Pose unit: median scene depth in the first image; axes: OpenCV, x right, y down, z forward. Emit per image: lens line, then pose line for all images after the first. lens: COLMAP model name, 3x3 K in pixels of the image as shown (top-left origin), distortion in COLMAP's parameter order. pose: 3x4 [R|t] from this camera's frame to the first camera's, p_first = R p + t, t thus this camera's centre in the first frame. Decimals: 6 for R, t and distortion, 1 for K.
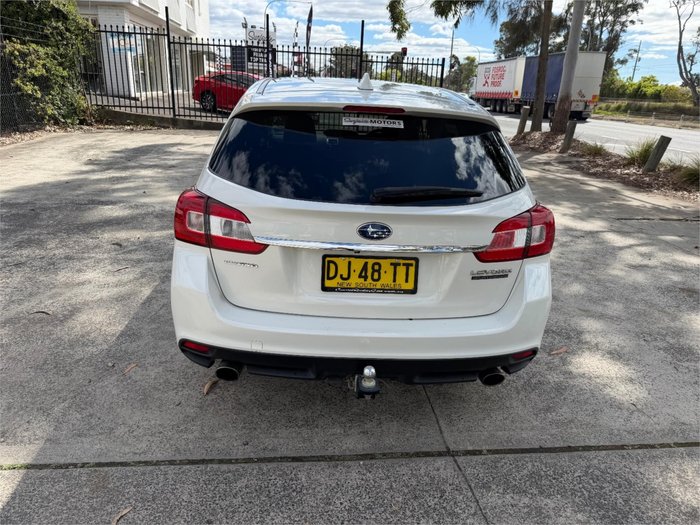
lens RADIAL K [[497.8, 0, 347.5], [0, 497.8, 261.9], [0, 0, 1]] dist [0.005045, -0.007726]
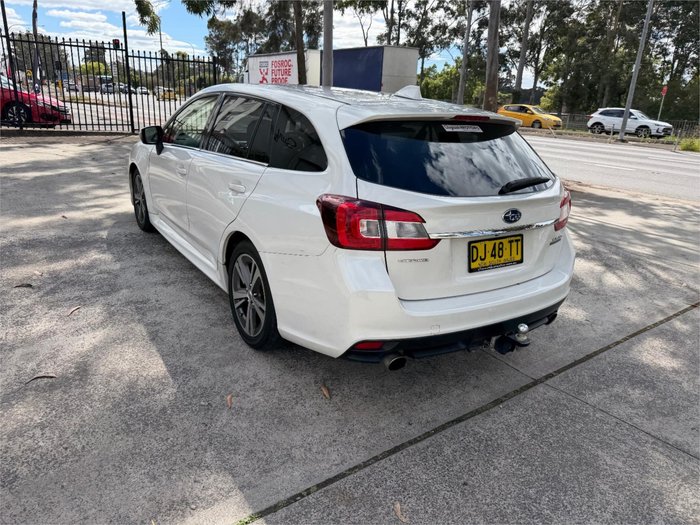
lens RADIAL K [[494.5, 0, 345.8], [0, 494.5, 266.6], [0, 0, 1]] dist [0.001483, -0.005530]
pose [[0.862789, -0.163280, 0.478471, -0.631063], [0.154806, 0.986275, 0.057422, -0.050237], [-0.481280, 0.024527, 0.876224, 0.081705]]
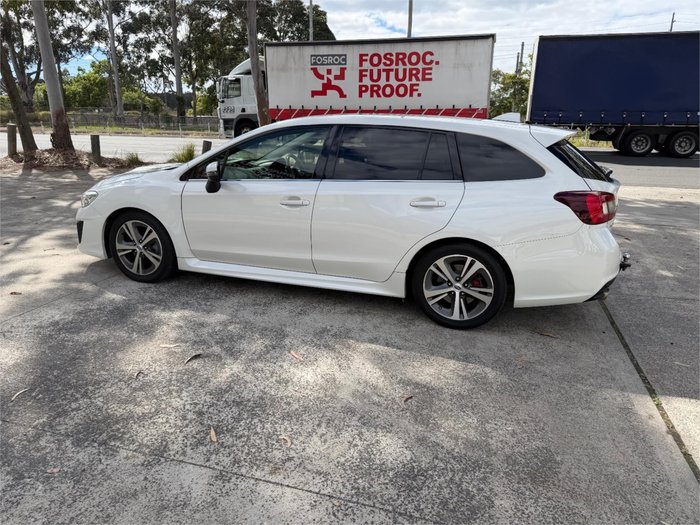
lens RADIAL K [[491.8, 0, 346.1], [0, 491.8, 260.2], [0, 0, 1]] dist [0.027813, -0.036617]
pose [[0.359850, -0.304278, 0.881999, -1.531539], [0.314017, 0.929675, 0.192608, -0.366710], [-0.878579, 0.207653, 0.430092, 0.792087]]
